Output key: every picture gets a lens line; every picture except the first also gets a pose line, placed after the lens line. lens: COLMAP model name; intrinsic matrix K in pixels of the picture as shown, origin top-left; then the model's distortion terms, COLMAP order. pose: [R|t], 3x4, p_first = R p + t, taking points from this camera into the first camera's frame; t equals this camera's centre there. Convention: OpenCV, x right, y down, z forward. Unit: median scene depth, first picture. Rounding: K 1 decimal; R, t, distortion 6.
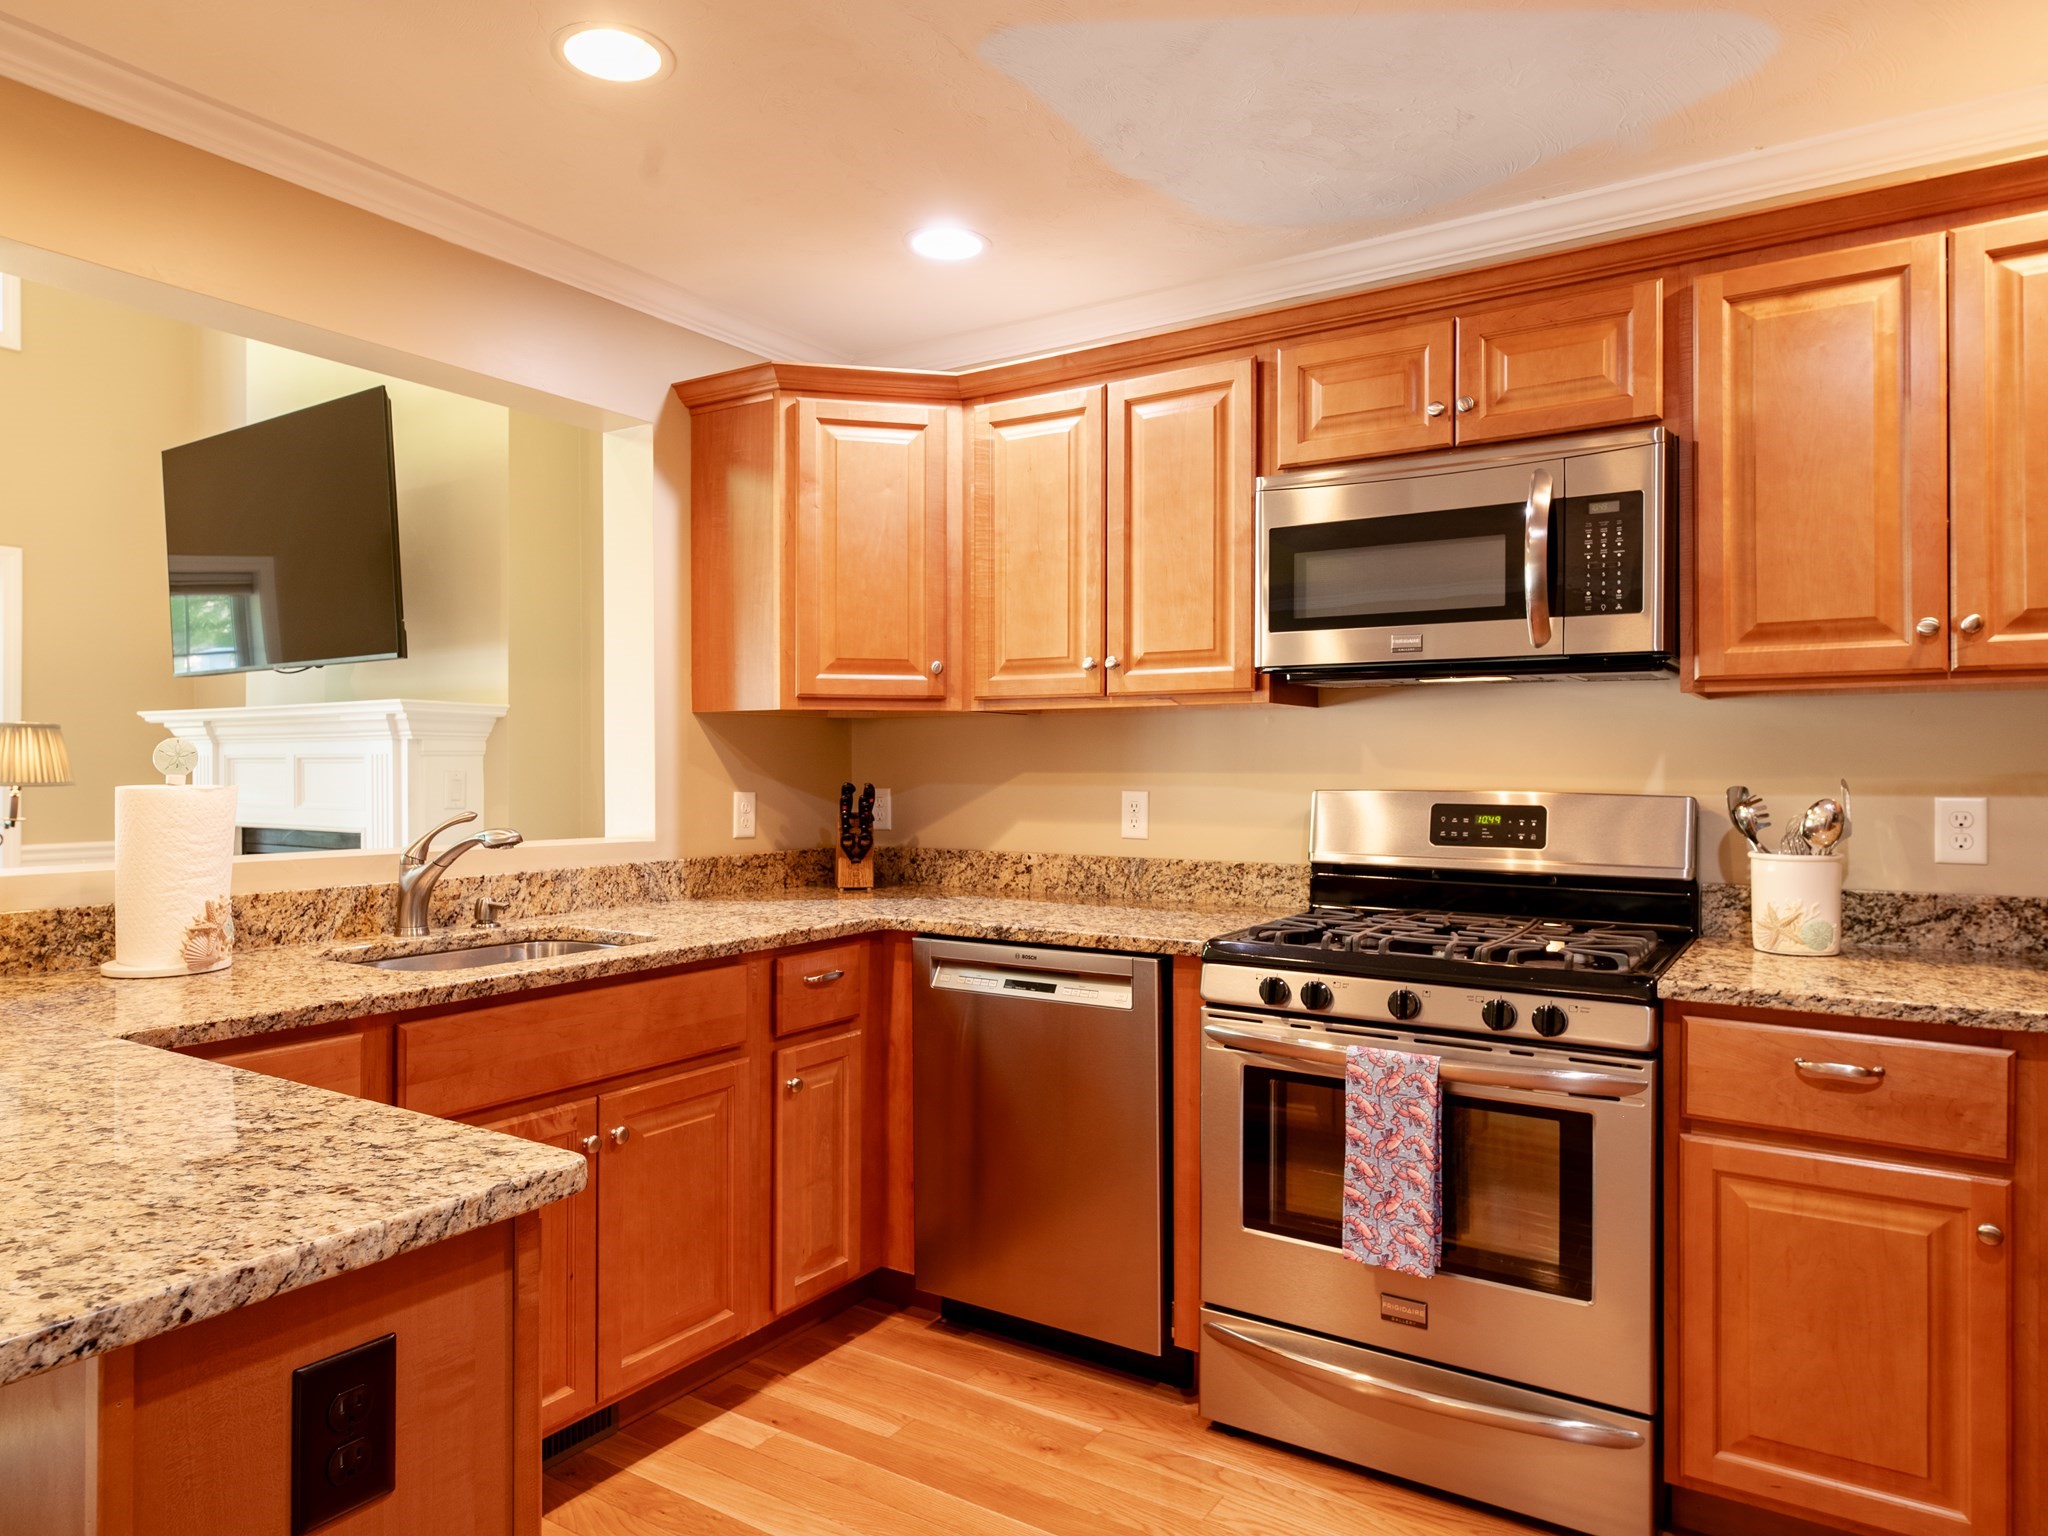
lens RADIAL K [[1292.3, 0, 1019.3], [0, 1292.3, 761.6], [0, 0, 1]] dist [0.007100, 0.000004]
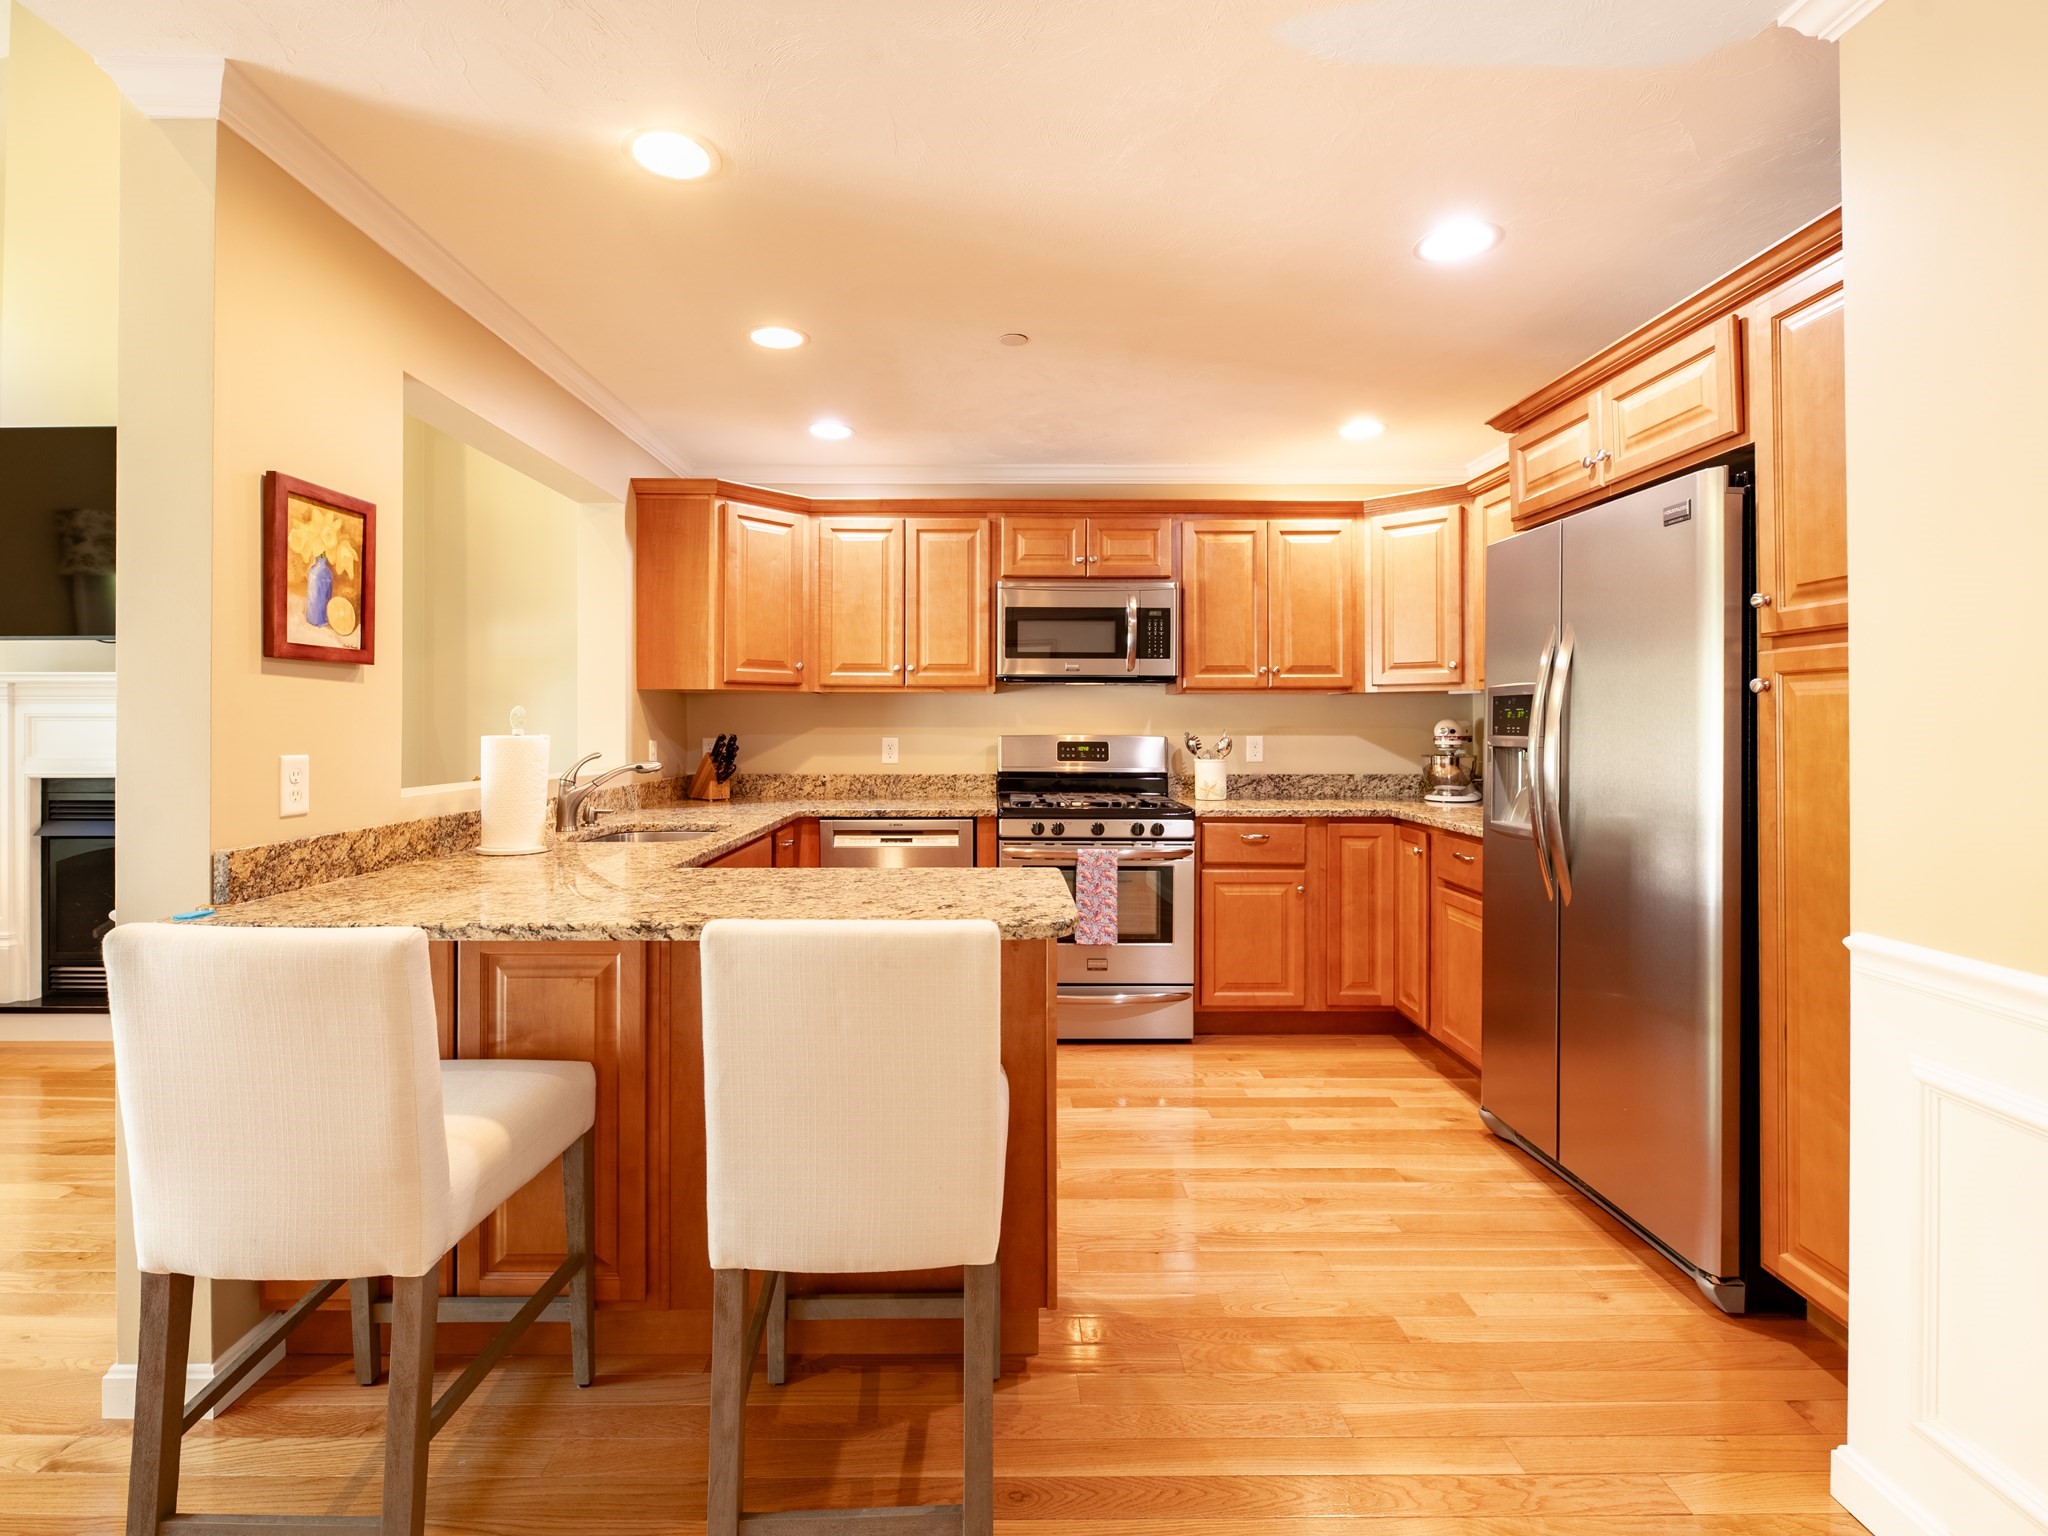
lens RADIAL K [[946.8, 0, 1011.5], [0, 946.8, 718.5], [0, 0, 1]] dist [-0.002901, -0.001180]
pose [[0.826883, 0.003240, 0.562364, -0.678225], [-0.001443, 0.999992, -0.003639, 0.000948], [-0.562371, 0.002198, 0.826882, -0.252903]]
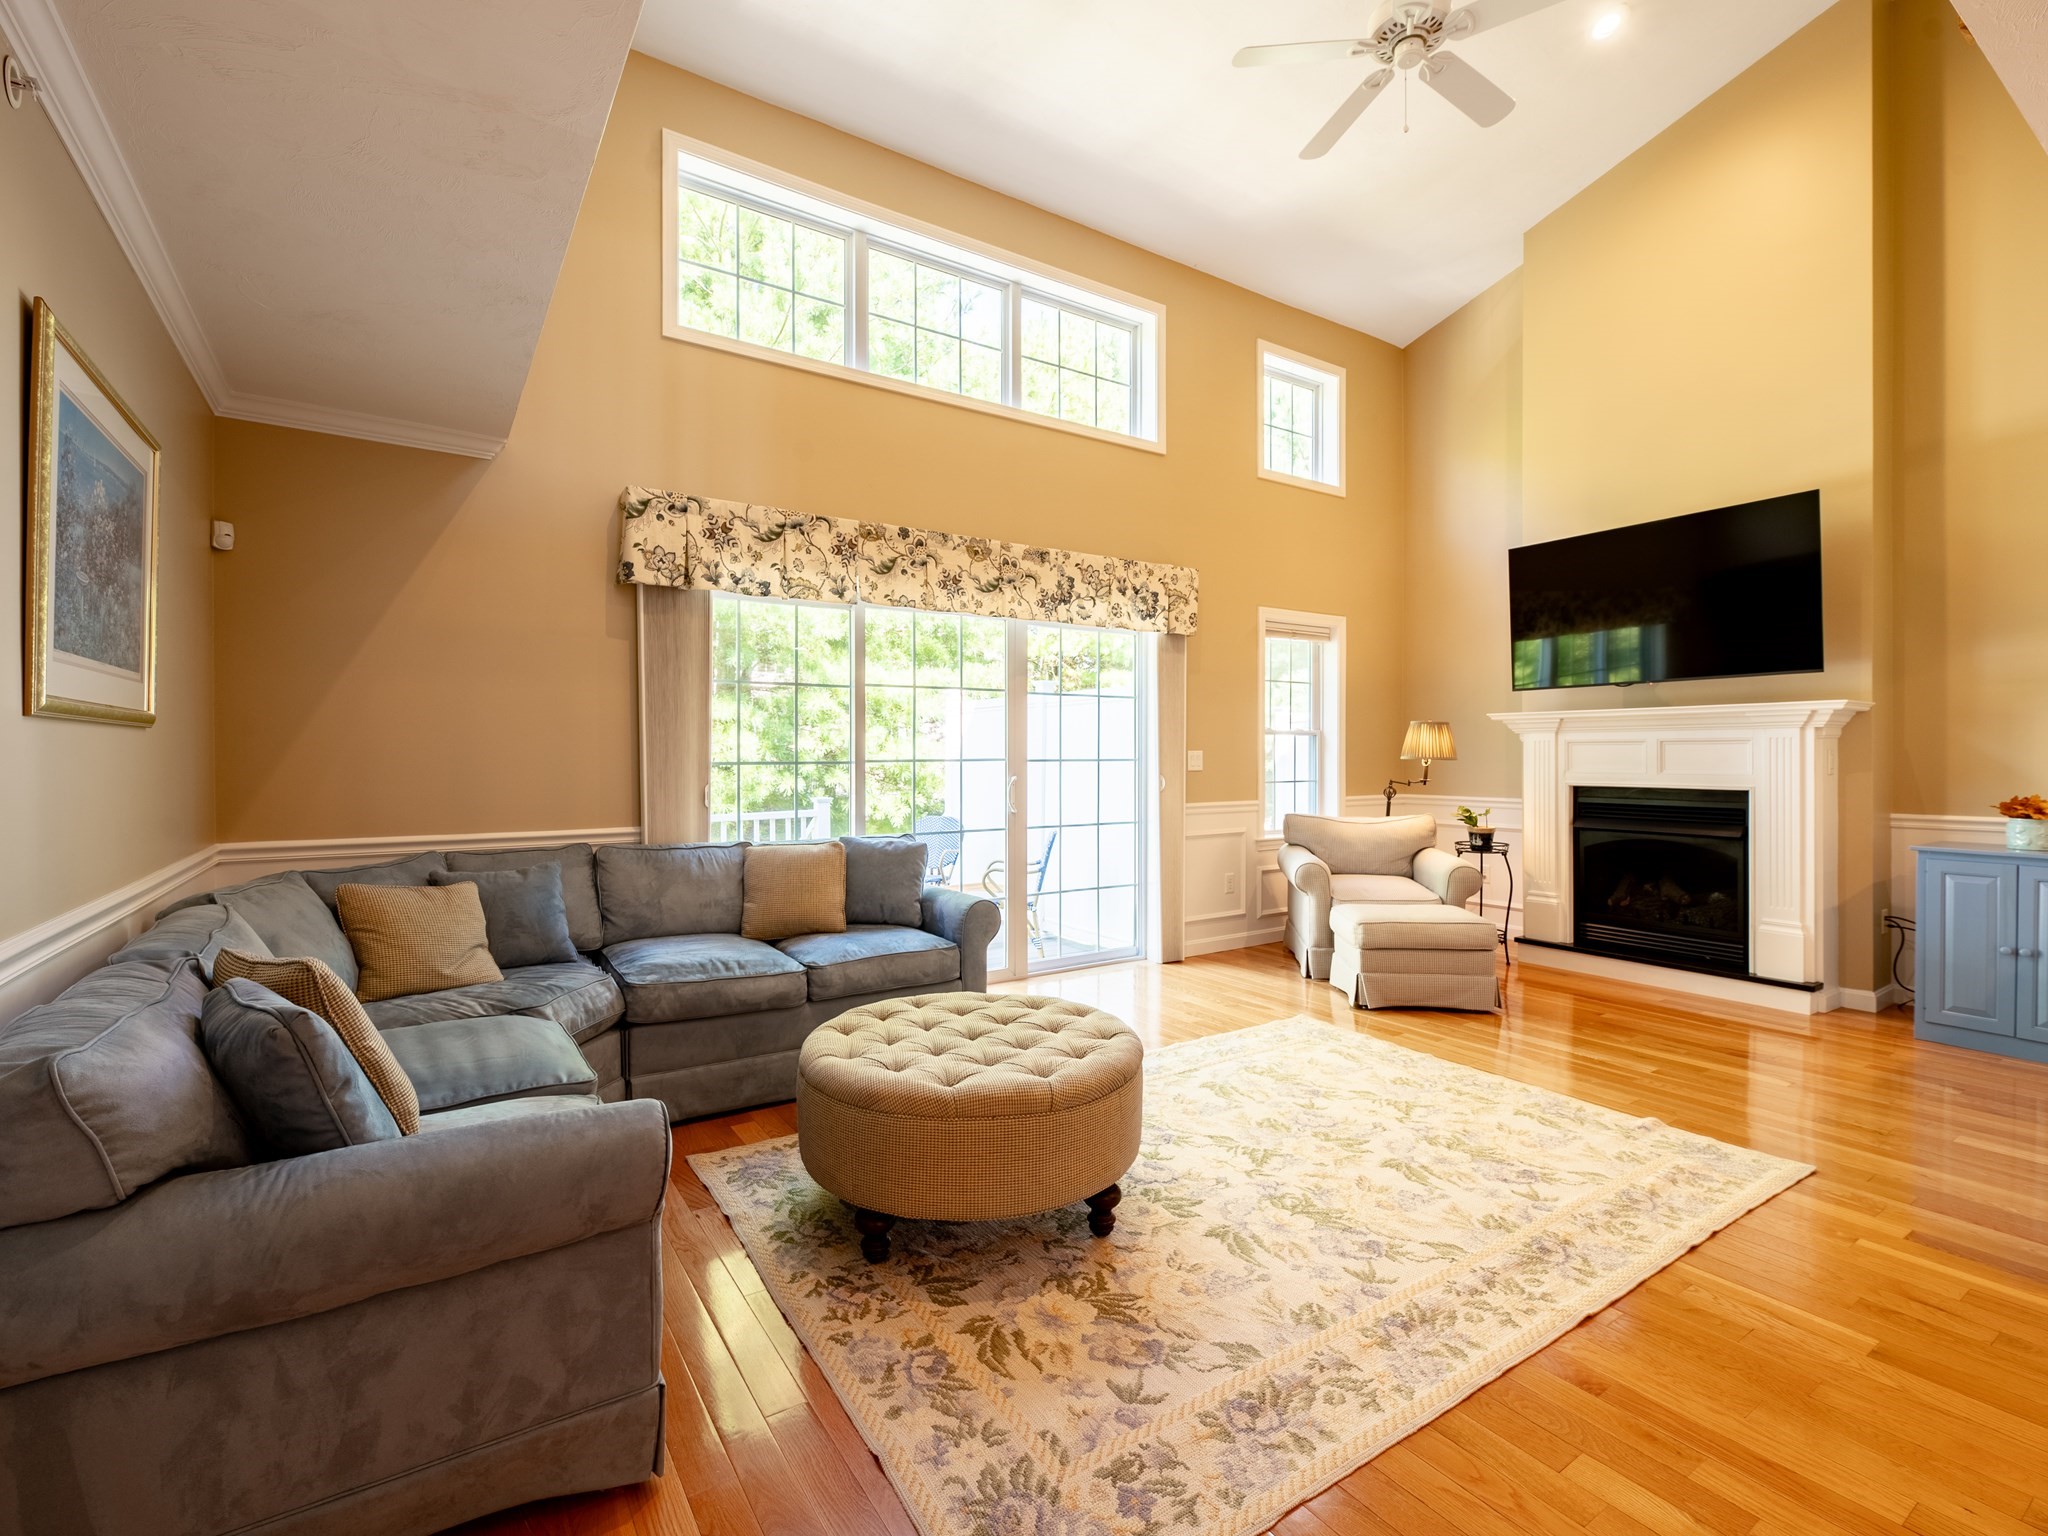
lens RADIAL K [[956.7, 0, 1016.4], [0, 956.7, 758.4], [0, 0, 1]] dist [-0.000653, -0.000955]
pose [[0.922282, -0.000248, -0.386518, -1.426621], [0.003429, 0.999966, 0.007541, 0.010450], [0.386503, -0.008281, 0.922251, -0.585151]]
